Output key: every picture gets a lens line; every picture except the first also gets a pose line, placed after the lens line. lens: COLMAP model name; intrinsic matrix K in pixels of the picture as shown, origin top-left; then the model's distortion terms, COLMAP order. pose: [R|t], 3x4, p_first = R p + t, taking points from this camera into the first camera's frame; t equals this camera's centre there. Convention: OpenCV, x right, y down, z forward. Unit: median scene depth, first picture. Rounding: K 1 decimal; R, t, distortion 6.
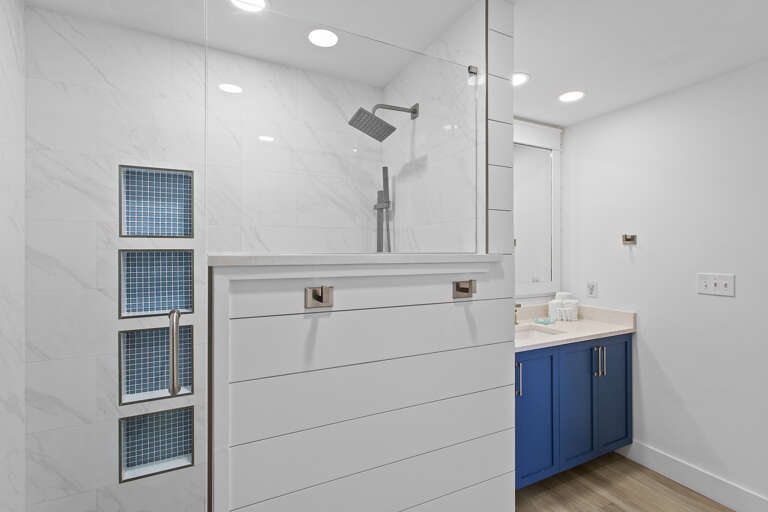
lens RADIAL K [[366.4, 0, 389.2], [0, 366.4, 253.2], [0, 0, 1]] dist [0.010699, 0.000260]
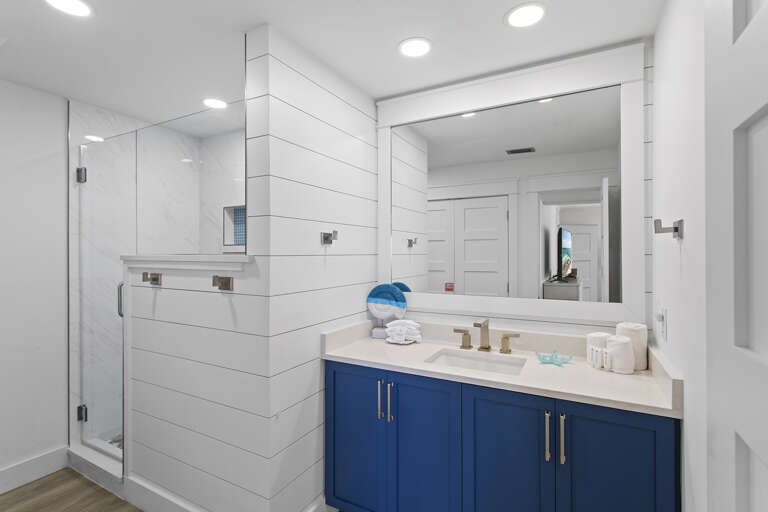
lens RADIAL K [[366.4, 0, 390.9], [0, 366.4, 253.7], [0, 0, 1]] dist [0.010699, 0.000260]
pose [[0.576095, 0.002874, -0.817378, 1.416681], [-0.004472, 0.999990, 0.000364, -0.004656], [0.817371, 0.003446, 0.576102, 0.680069]]
